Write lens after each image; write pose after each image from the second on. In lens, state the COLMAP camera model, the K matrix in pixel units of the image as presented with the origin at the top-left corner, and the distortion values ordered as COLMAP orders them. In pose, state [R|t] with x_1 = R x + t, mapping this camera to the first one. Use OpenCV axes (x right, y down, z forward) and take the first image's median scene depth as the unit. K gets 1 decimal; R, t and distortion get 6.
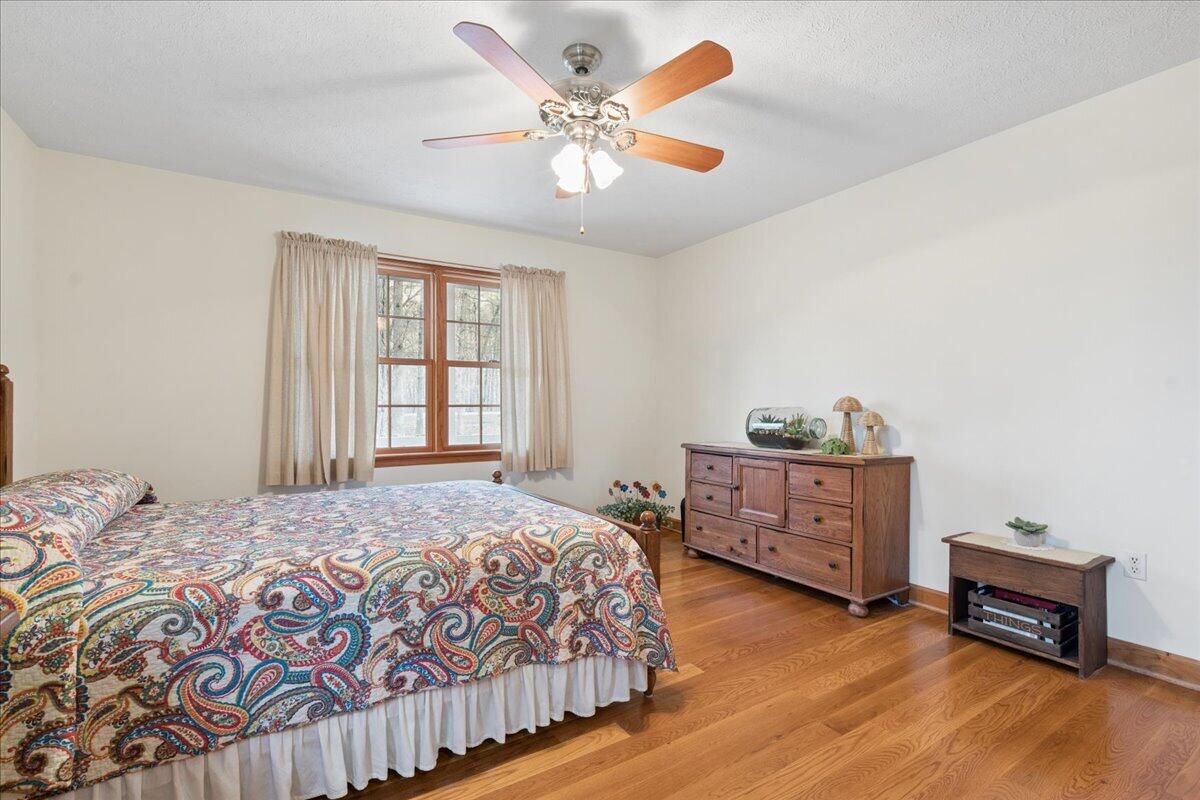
lens RADIAL K [[528.1, 0, 609.8], [0, 528.1, 403.6], [0, 0, 1]] dist [-0.000581, 0.000074]
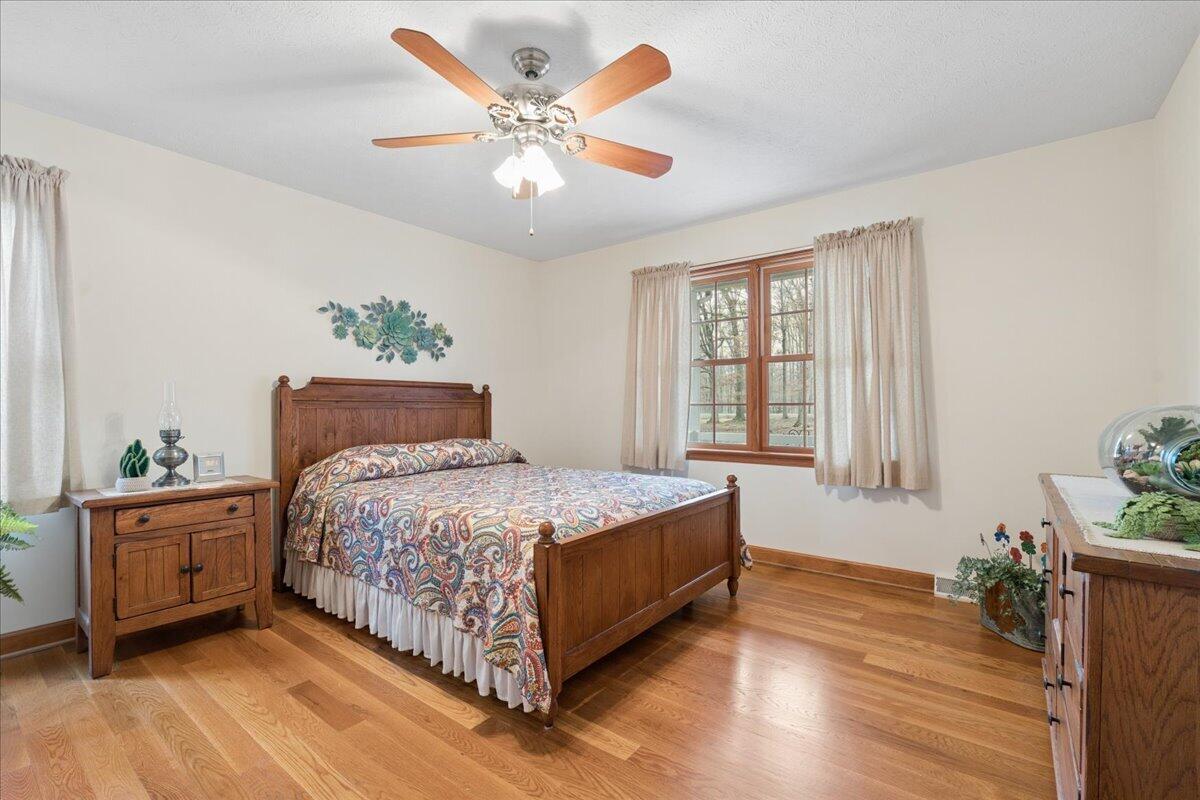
lens RADIAL K [[528.1, 0, 613.0], [0, 528.1, 402.7], [0, 0, 1]] dist [-0.000581, 0.000074]
pose [[0.360010, -0.002076, -0.932946, 1.081401], [0.005182, 0.999987, -0.000225, -0.000111], [0.932934, -0.004754, 0.360015, 0.881355]]
